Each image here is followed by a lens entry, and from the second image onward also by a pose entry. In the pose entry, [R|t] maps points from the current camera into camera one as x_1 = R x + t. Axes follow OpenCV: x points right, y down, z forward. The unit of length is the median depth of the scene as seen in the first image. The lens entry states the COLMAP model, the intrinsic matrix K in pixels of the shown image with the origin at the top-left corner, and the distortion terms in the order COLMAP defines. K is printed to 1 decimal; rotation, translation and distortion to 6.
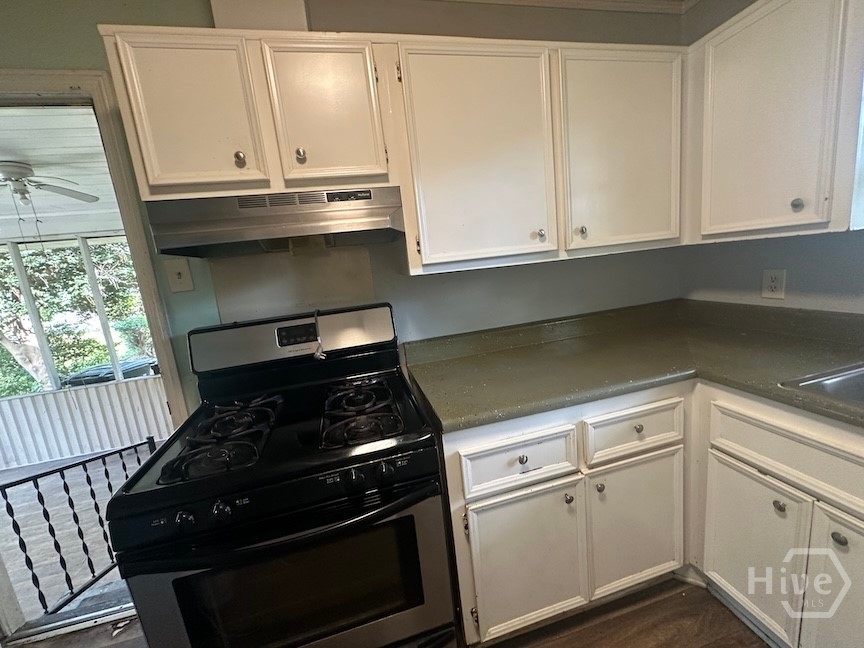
lens RADIAL K [[344.4, 0, 431.9], [0, 344.4, 323.2], [0, 0, 1]] dist [-0.001510, 0.000102]
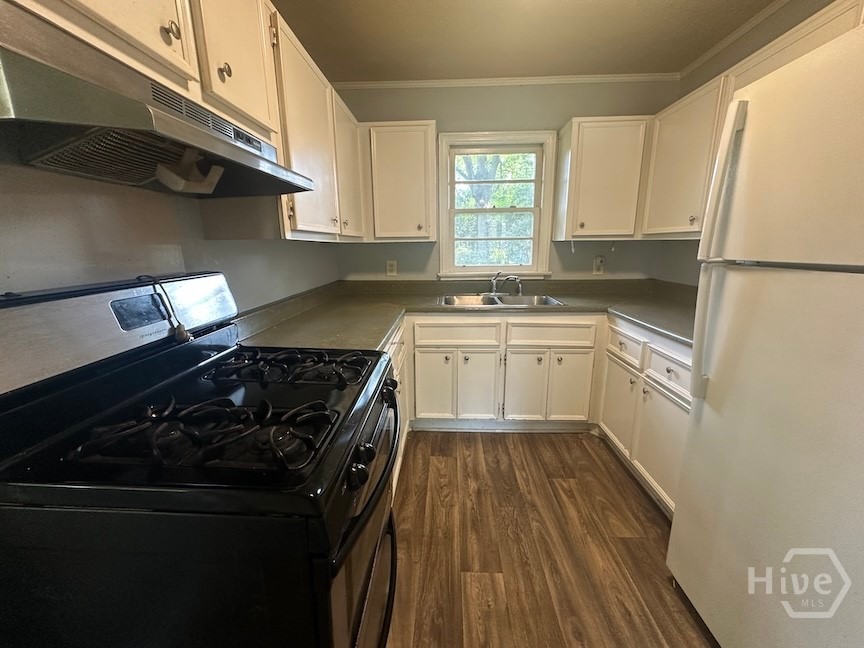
lens RADIAL K [[344.4, 0, 429.8], [0, 344.4, 321.4], [0, 0, 1]] dist [-0.001510, 0.000102]
pose [[0.281313, -0.104773, 0.953879, -0.904532], [0.149343, 0.986690, 0.064333, 0.097831], [-0.947924, 0.124357, 0.293216, 0.309944]]
